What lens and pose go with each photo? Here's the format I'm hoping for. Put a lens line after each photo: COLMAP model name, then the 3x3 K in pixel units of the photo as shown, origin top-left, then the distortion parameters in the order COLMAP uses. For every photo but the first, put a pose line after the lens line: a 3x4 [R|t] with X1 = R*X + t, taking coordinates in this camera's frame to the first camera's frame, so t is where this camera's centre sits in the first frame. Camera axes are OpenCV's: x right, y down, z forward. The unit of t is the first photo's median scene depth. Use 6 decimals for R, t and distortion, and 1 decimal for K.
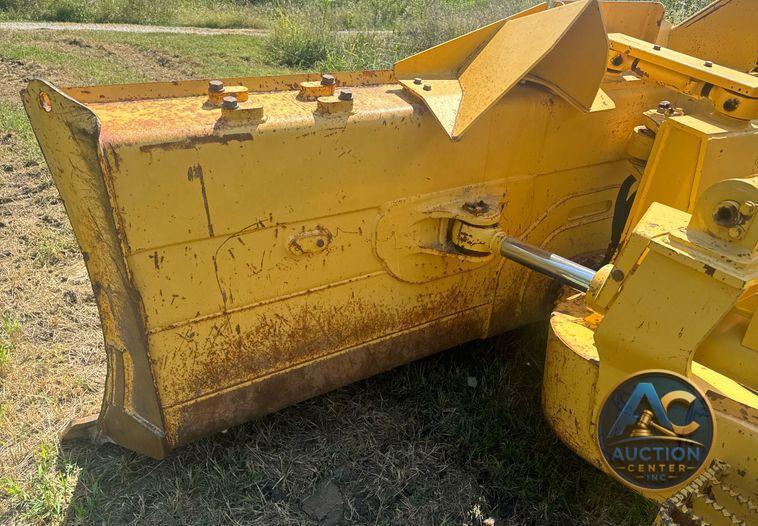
lens RADIAL K [[528.3, 0, 380.7], [0, 528.3, 280.2], [0, 0, 1]] dist [0.064272, -0.076325]
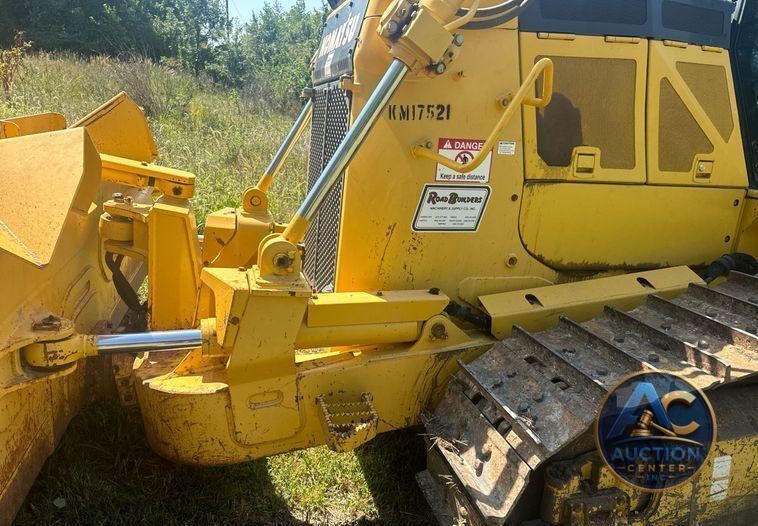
lens RADIAL K [[554.5, 0, 379.0], [0, 554.5, 263.0], [0, 0, 1]] dist [0.011699, 0.000937]
pose [[0.312468, -0.274880, 0.909288, -0.548371], [0.377342, 0.914373, 0.146747, -0.162369], [-0.871766, 0.297259, 0.389436, 0.019949]]
